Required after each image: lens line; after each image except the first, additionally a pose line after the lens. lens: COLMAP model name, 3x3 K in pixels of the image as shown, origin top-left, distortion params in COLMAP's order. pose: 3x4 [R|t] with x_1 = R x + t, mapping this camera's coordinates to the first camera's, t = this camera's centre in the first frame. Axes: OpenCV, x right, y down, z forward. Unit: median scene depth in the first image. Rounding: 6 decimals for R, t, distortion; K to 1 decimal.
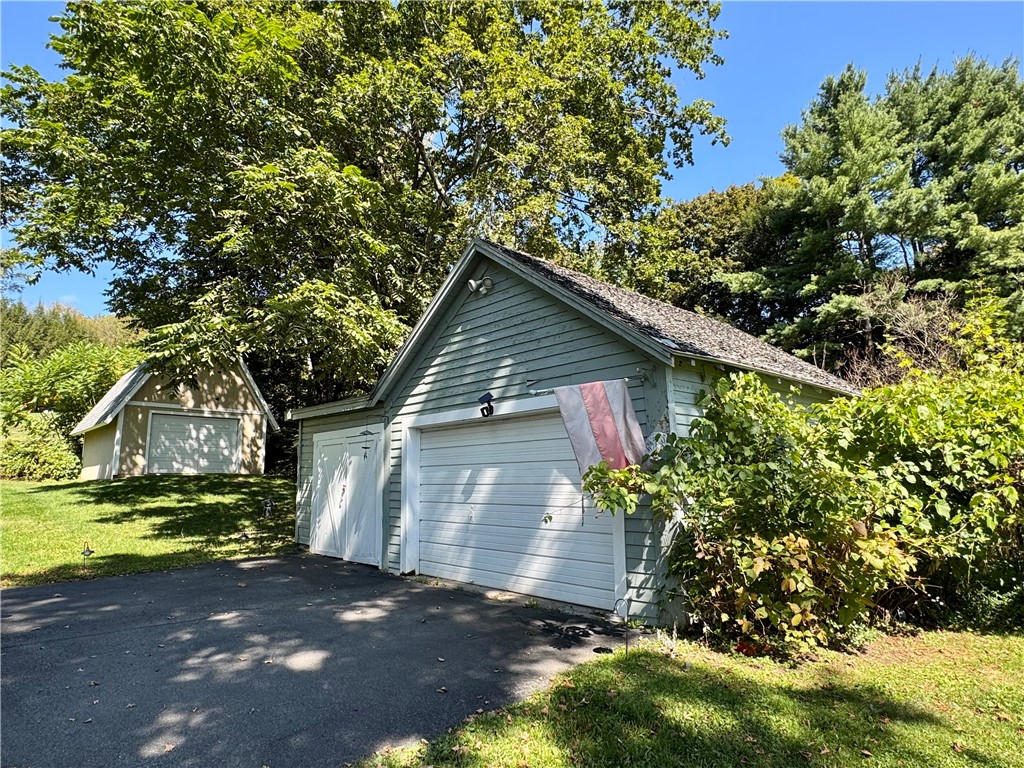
lens RADIAL K [[609.3, 0, 510.8], [0, 609.3, 381.8], [0, 0, 1]] dist [-0.000975, 0.000005]
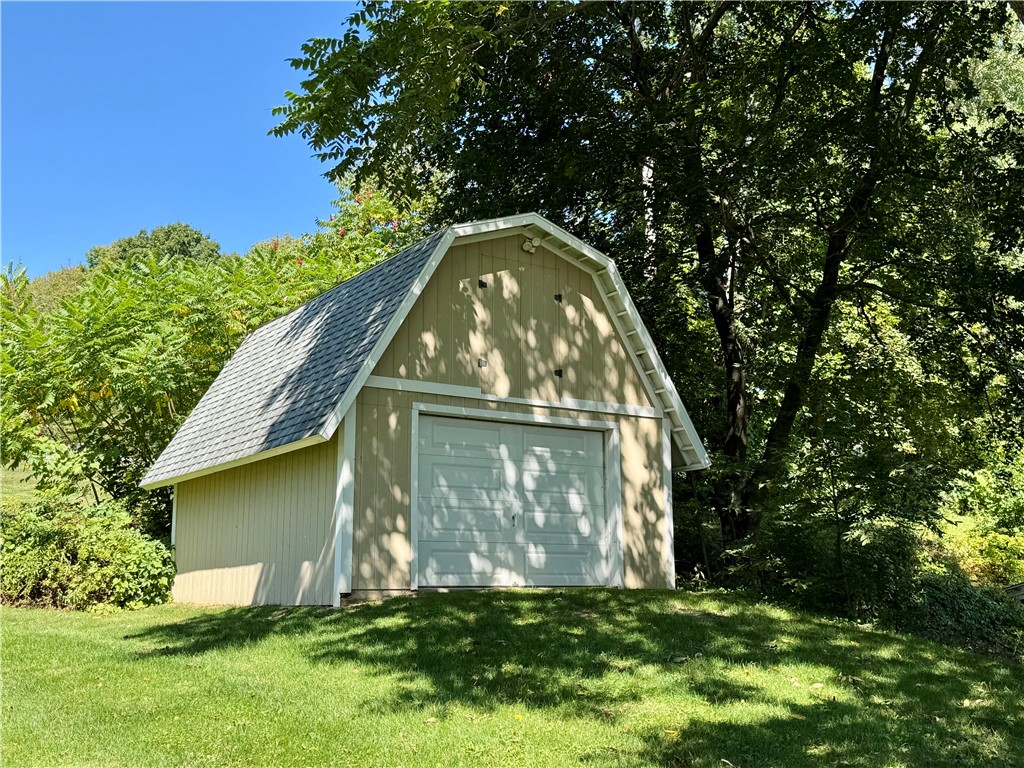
lens RADIAL K [[1150.7, 0, 512.9], [0, 1150.7, 383.7], [0, 0, 1]] dist [0.035992, 0.000000]
pose [[0.986722, -0.029623, -0.159692, -0.399780], [0.026233, 0.999384, -0.023292, 0.048401], [0.160284, 0.018794, 0.986892, 0.338662]]
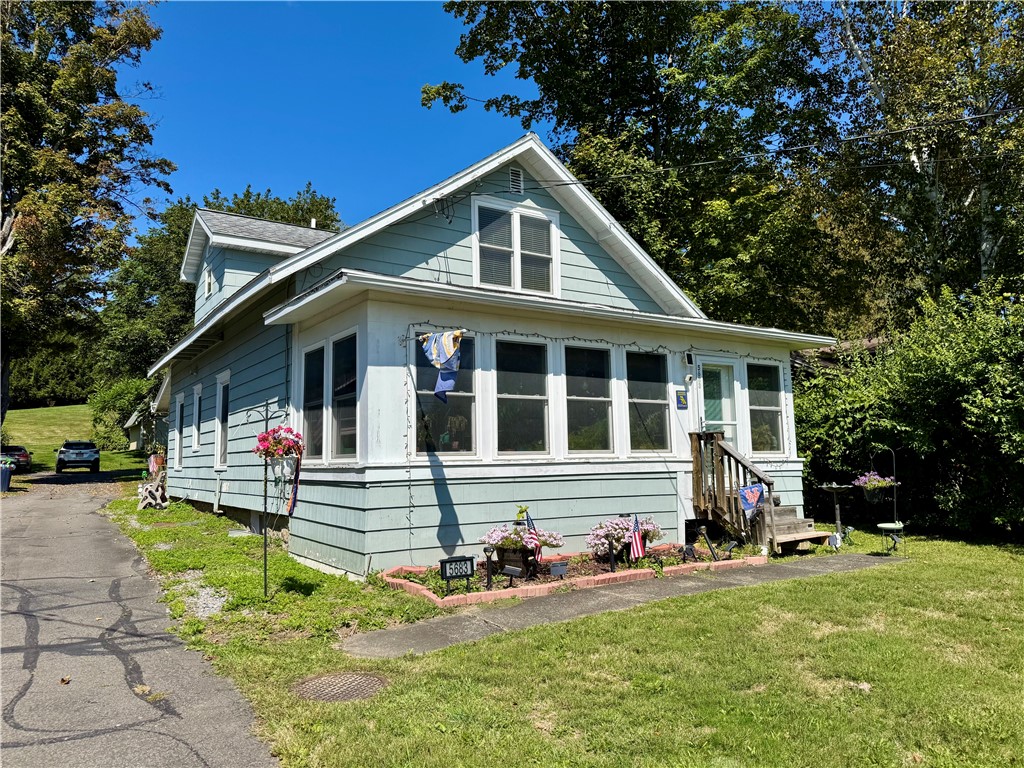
lens RADIAL K [[728.3, 0, 497.9], [0, 728.3, 382.2], [0, 0, 1]] dist [0.037337, -0.040463]
pose [[0.986531, -0.027852, -0.161184, 0.927126], [0.036739, 0.997949, 0.052422, -0.150606], [0.159393, -0.057638, 0.985531, -1.230629]]
